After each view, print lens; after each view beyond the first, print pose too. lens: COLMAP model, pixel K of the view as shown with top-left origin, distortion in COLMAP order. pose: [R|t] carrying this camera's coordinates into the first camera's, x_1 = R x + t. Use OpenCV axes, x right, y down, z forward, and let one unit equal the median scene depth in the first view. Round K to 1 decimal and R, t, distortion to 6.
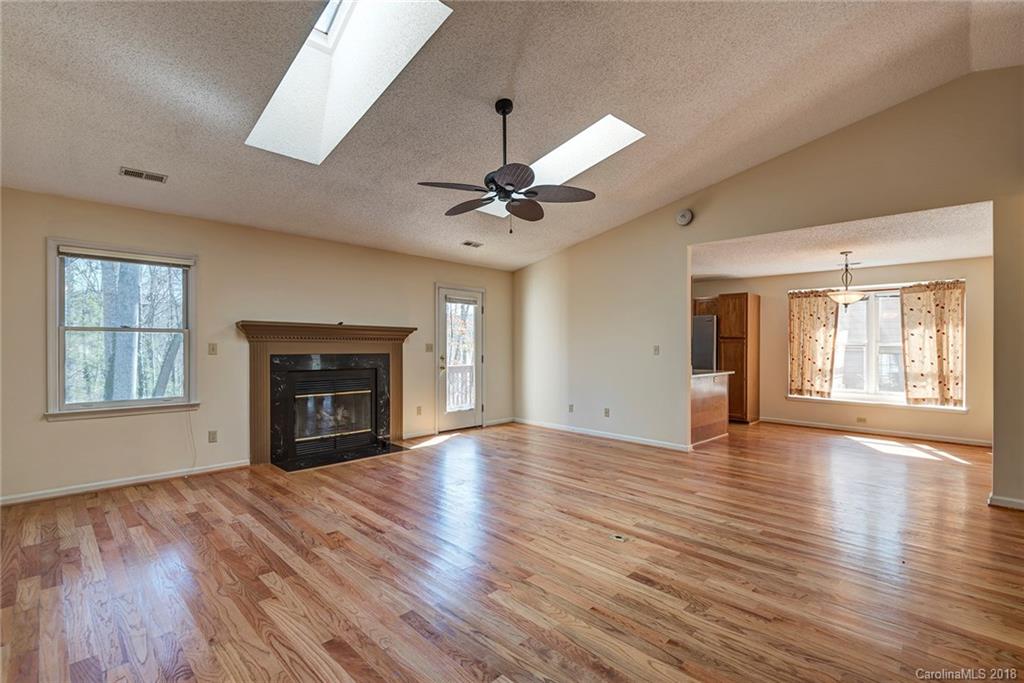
lens RADIAL K [[465.5, 0, 518.2], [0, 465.5, 339.3], [0, 0, 1]] dist [0.028830, -0.009641]
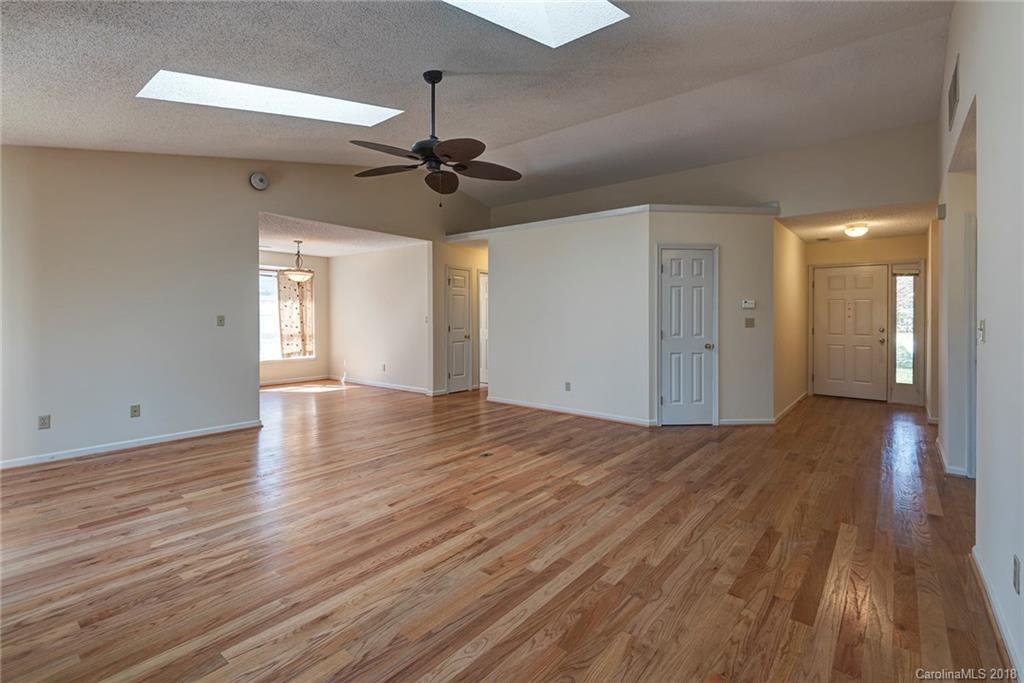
lens RADIAL K [[465.5, 0, 510.3], [0, 465.5, 313.9], [0, 0, 1]] dist [0.028830, -0.009641]
pose [[-0.092043, 0.002217, 0.995753, -0.789038], [-0.014761, 0.999885, -0.003591, 0.012014], [-0.995646, -0.015029, -0.092000, 0.729182]]
